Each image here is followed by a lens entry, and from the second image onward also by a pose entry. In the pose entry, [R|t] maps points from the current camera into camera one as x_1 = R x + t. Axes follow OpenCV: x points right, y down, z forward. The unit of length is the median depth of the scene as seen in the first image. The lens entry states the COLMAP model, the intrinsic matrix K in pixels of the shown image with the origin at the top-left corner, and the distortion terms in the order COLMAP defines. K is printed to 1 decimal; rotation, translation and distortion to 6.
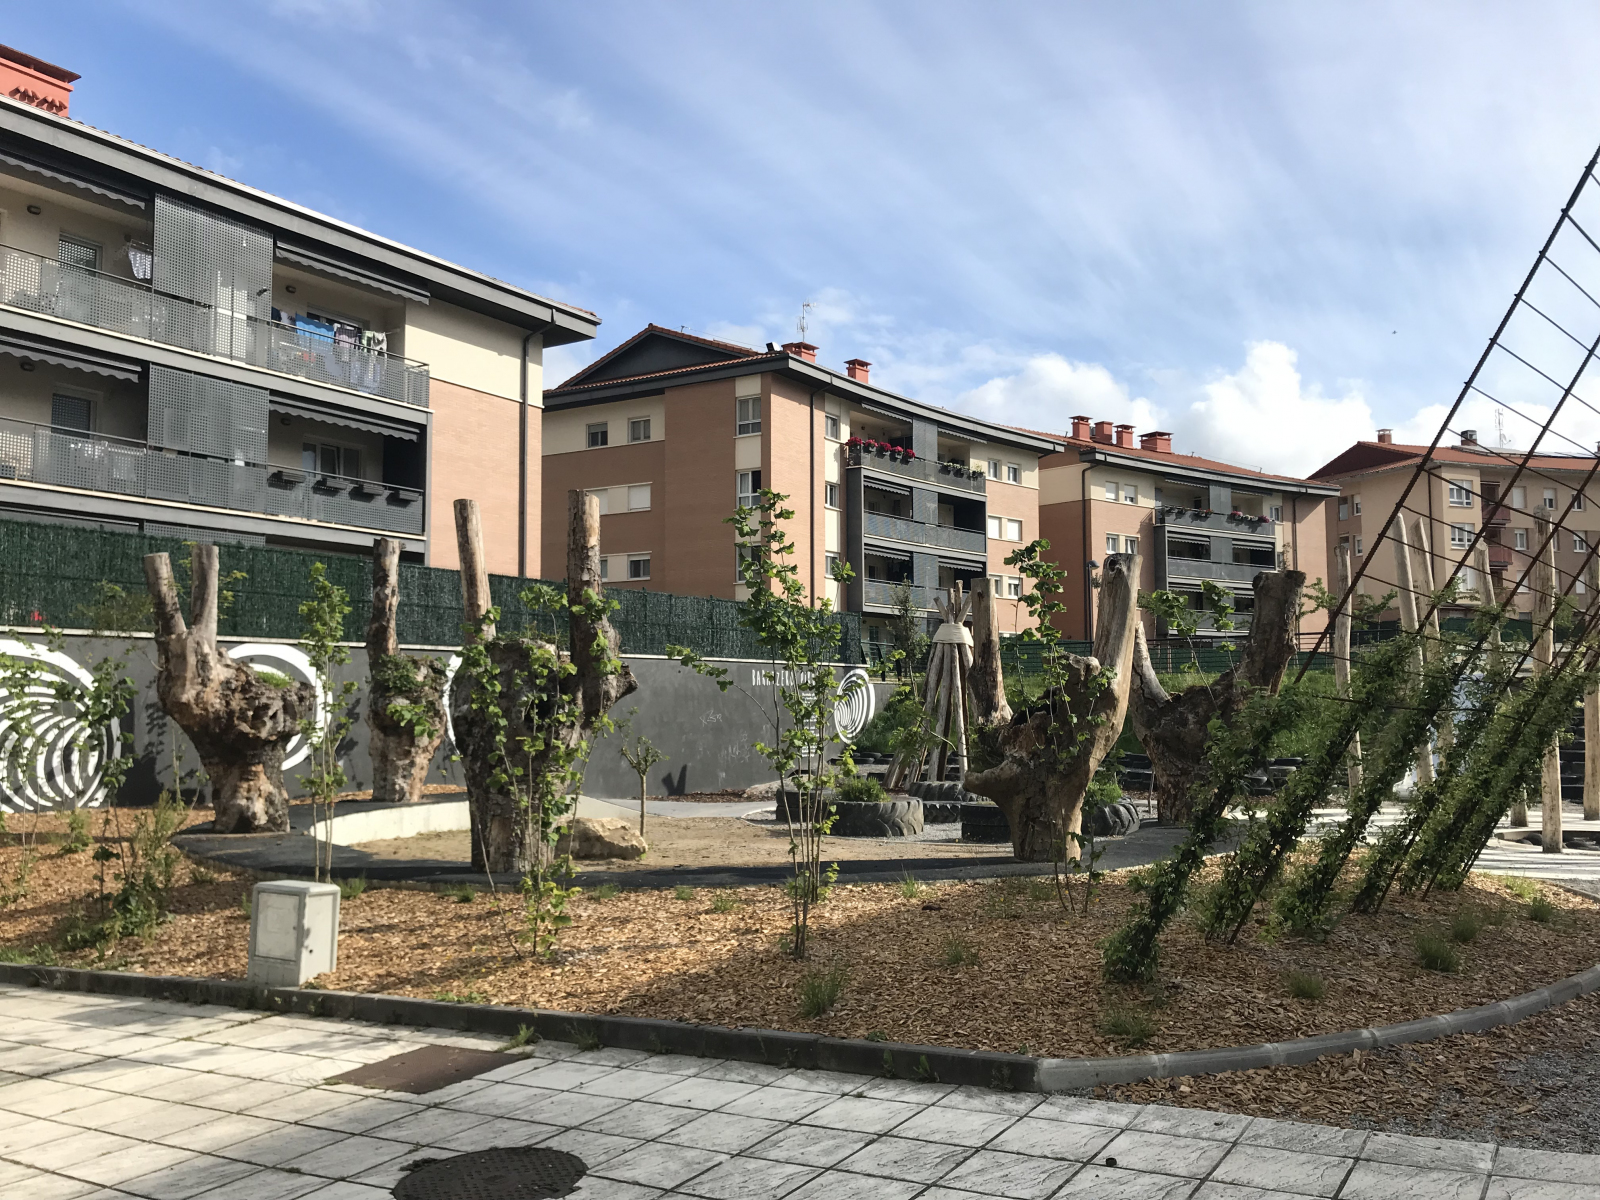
lens RADIAL K [[1319.0, 0, 800.0], [0, 1319.0, 600.0], [0, 0, 1]] dist [0.119619, -0.154813]
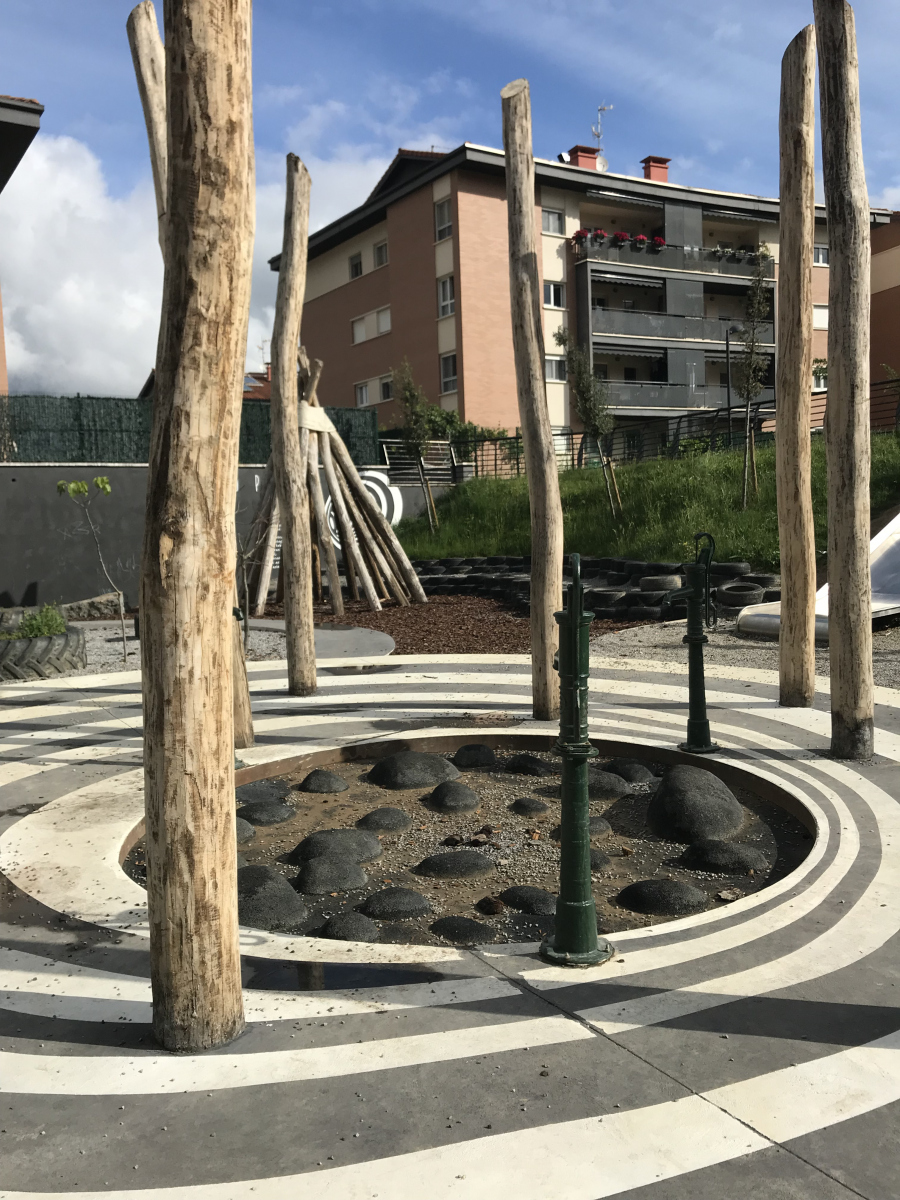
lens RADIAL K [[991.7, 0, 450.0], [0, 991.7, 600.0], [0, 0, 1]] dist [0.032313, -0.014482]
pose [[0.910302, 0.003394, -0.413931, 0.887545], [0.063267, 0.987077, 0.147228, 0.101664], [0.409082, -0.160210, 0.898323, 0.916405]]
